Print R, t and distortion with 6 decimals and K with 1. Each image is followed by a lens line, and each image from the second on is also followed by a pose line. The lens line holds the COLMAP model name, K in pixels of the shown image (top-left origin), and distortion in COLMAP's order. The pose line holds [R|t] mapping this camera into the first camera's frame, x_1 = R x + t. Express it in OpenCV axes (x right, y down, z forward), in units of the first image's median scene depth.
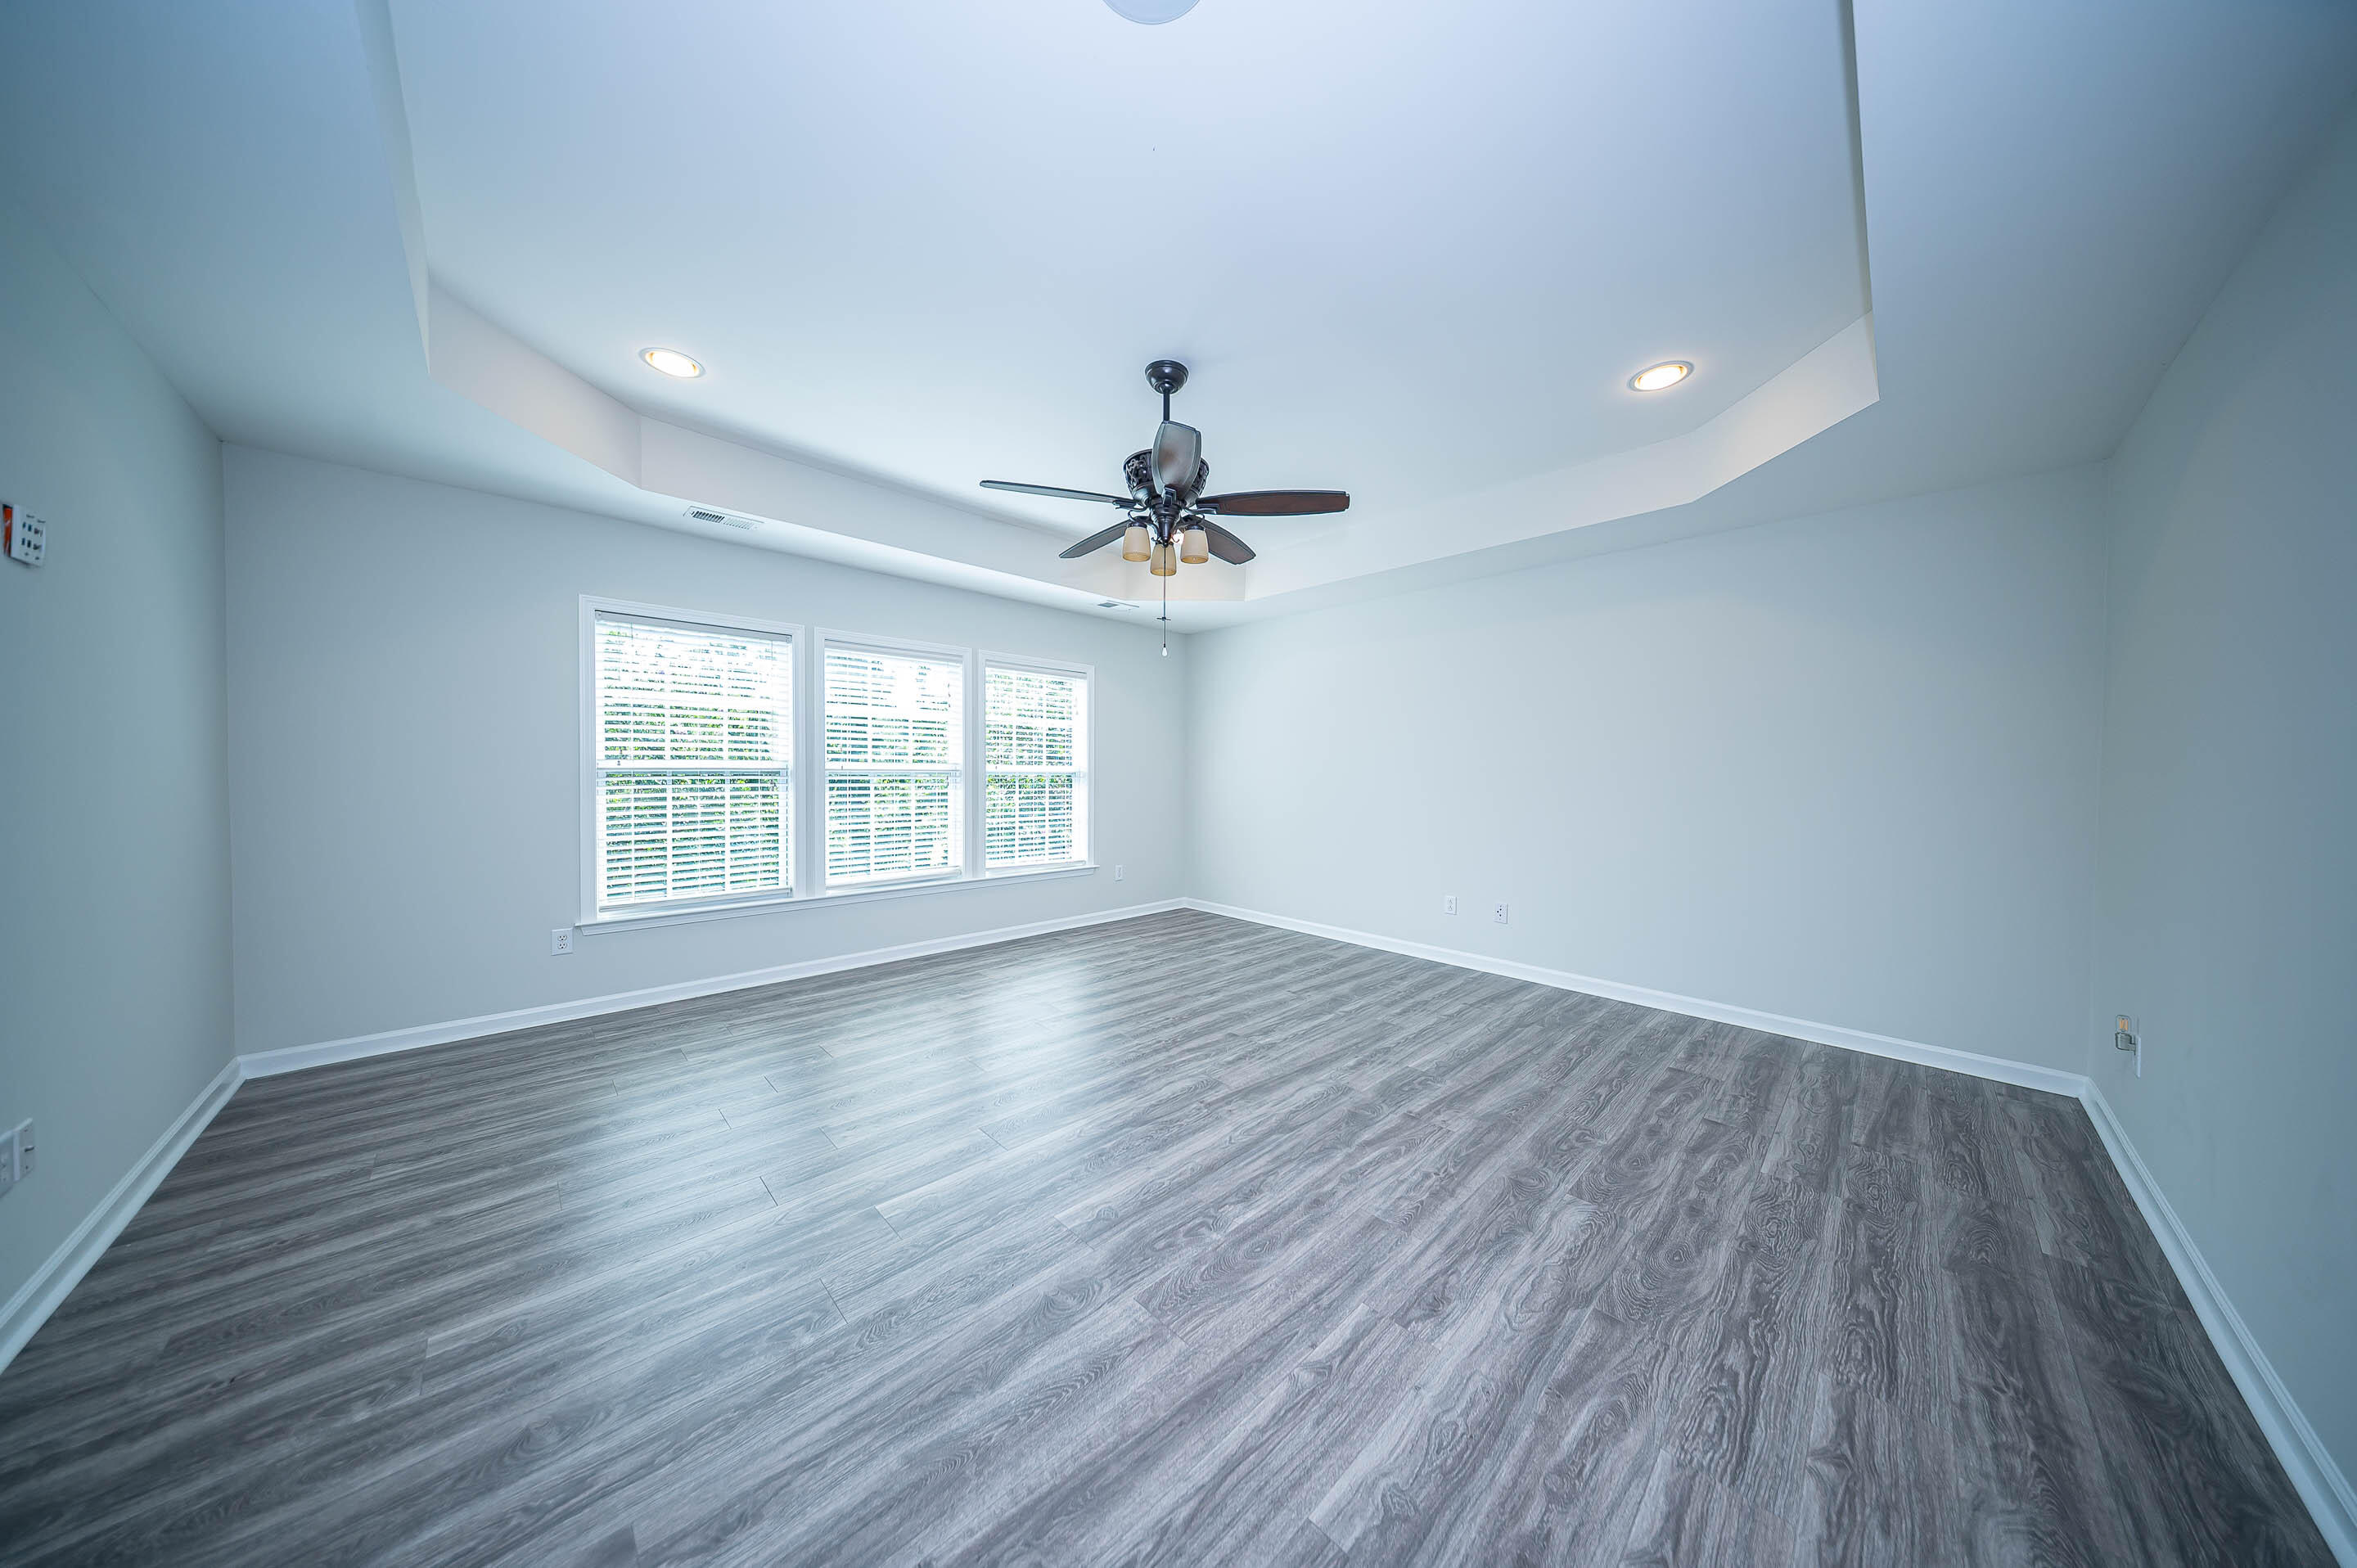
lens RADIAL K [[696.9, 0, 1180.2], [0, 696.9, 783.4], [0, 0, 1]] dist [0.008365, -0.003630]
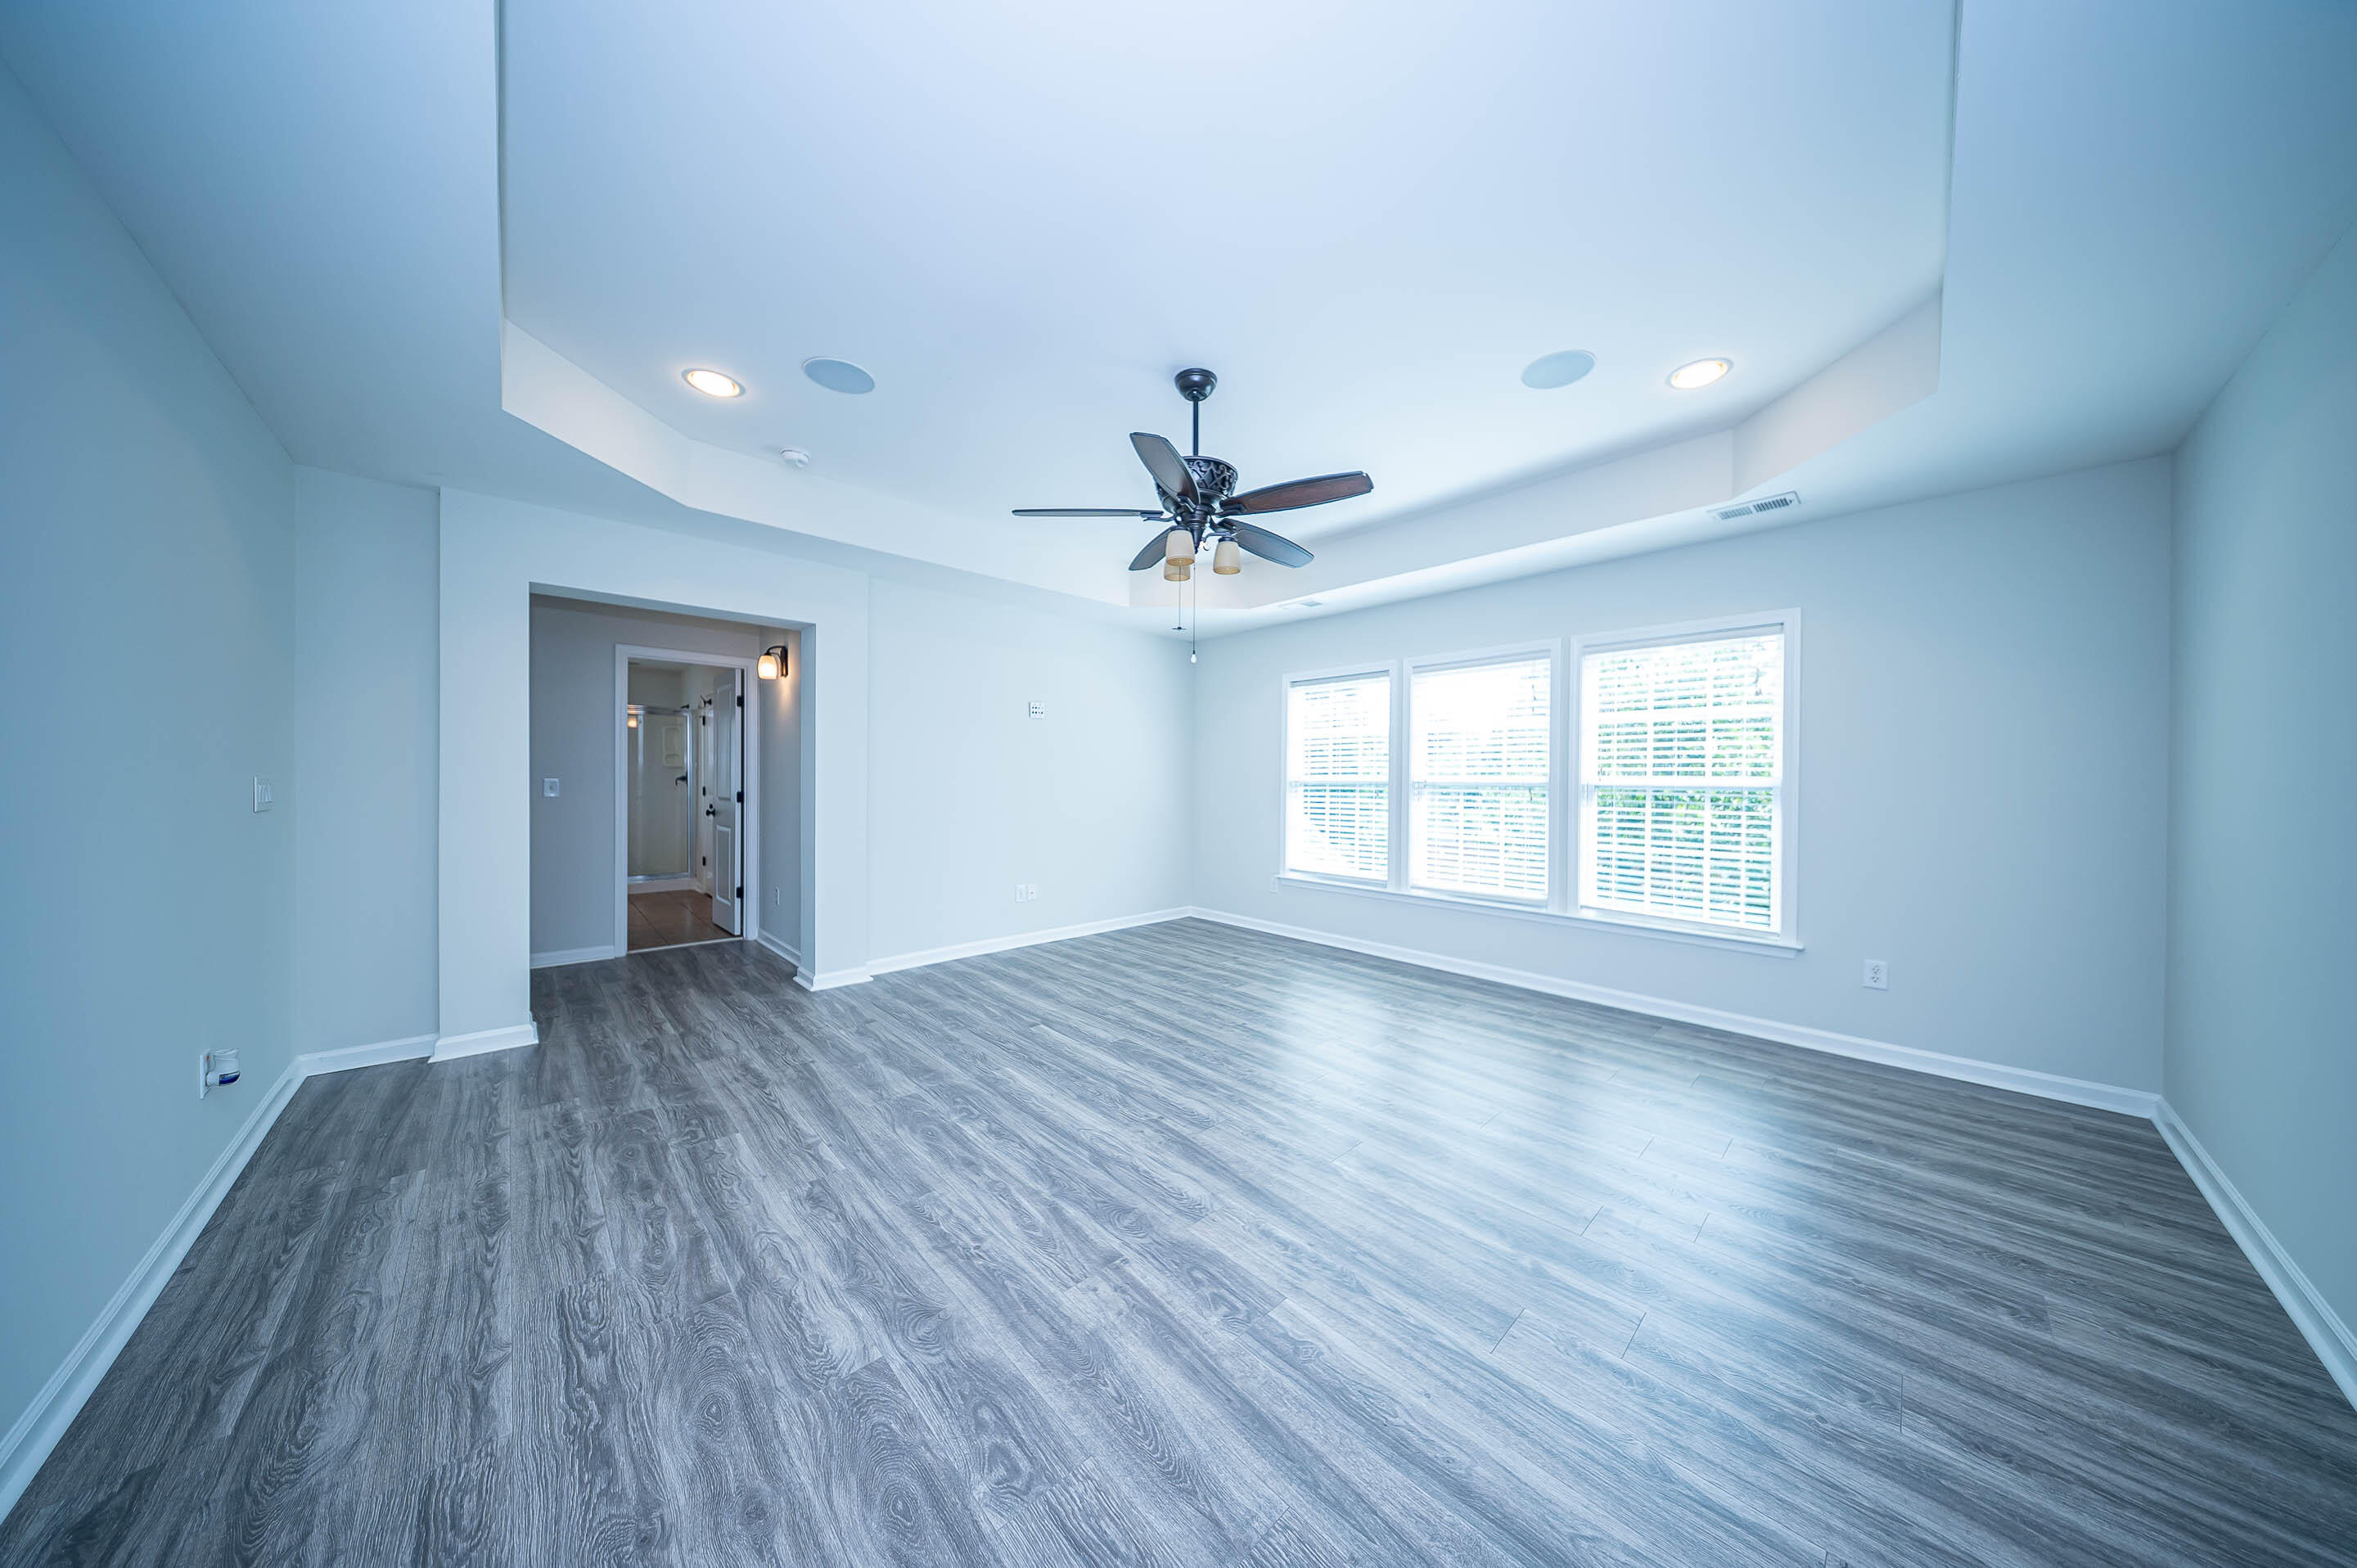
lens RADIAL K [[699.5, 0, 1187.4], [0, 699.5, 786.0], [0, 0, 1]] dist [0.008423, -0.003638]
pose [[-0.001602, 0.002218, -0.999996, 0.989985], [-0.027704, 0.999614, 0.002261, -0.008660], [0.999615, 0.027707, -0.001540, 1.008298]]
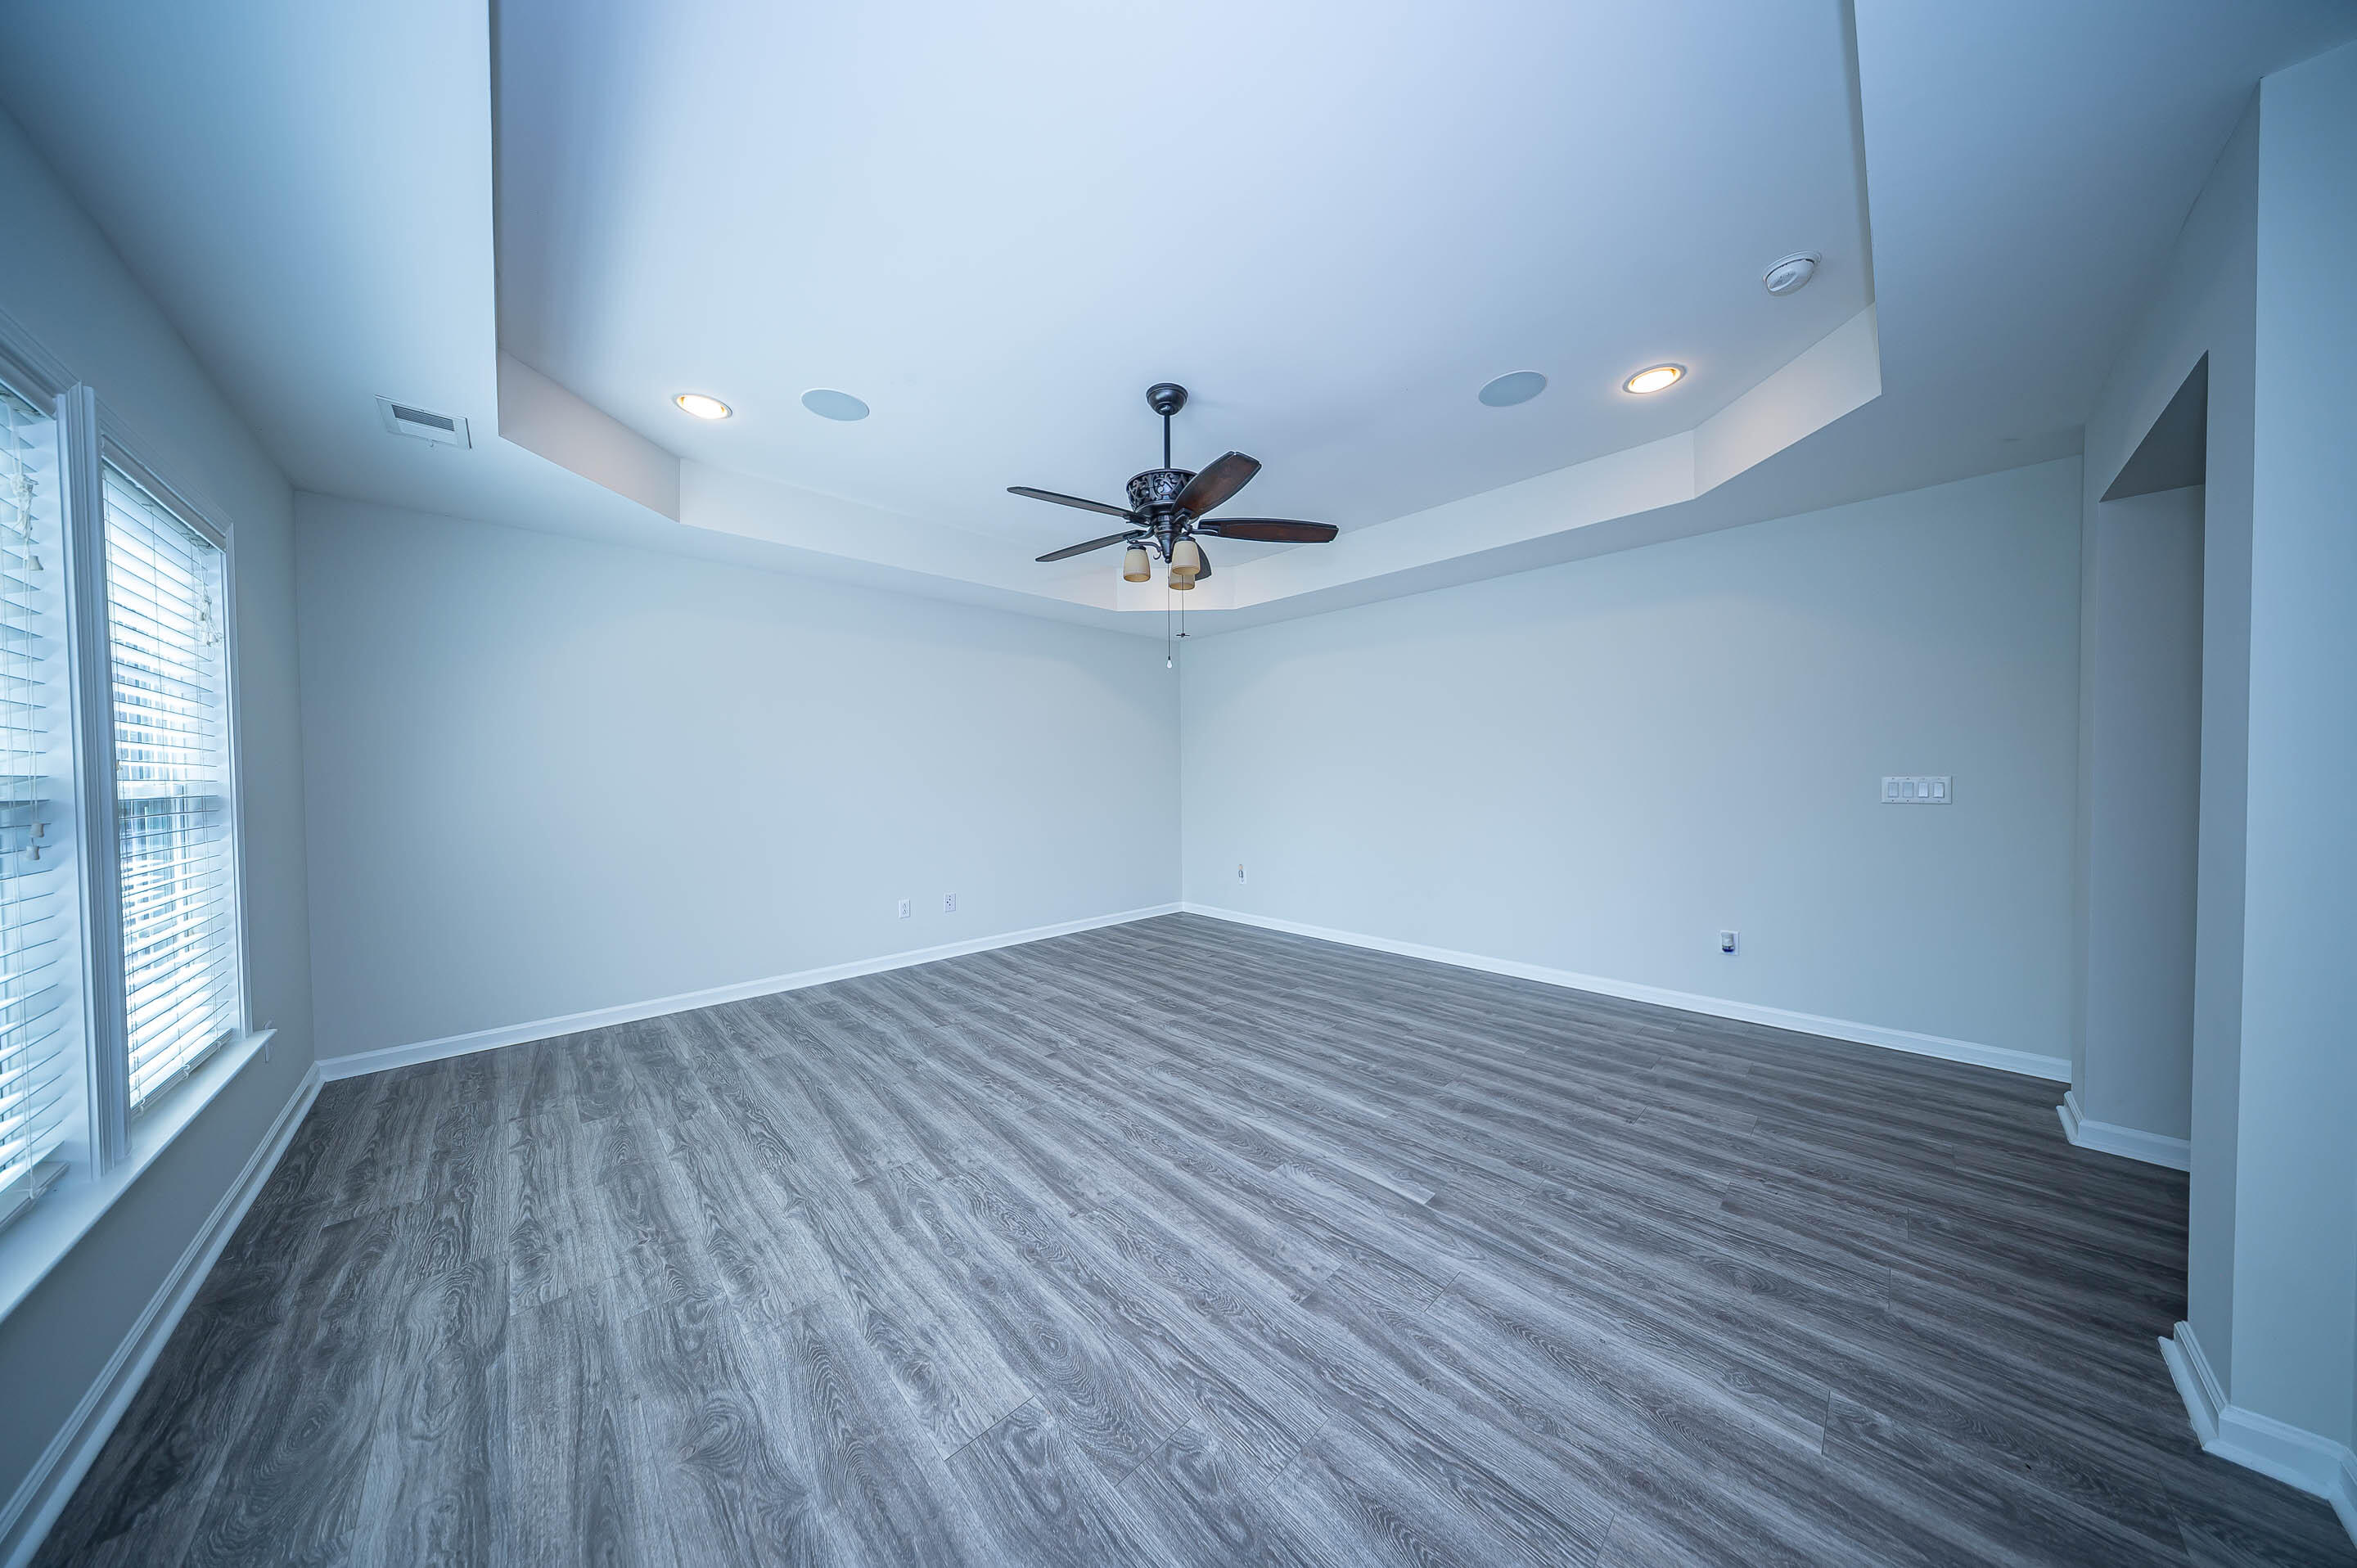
lens RADIAL K [[699.5, 0, 1187.4], [0, 699.5, 786.0], [0, 0, 1]] dist [0.008423, -0.003638]
pose [[-0.003474, -0.029142, 0.999569, -1.080216], [0.029668, 0.999132, 0.029232, -0.038851], [-0.999554, 0.029757, -0.002607, 0.992260]]
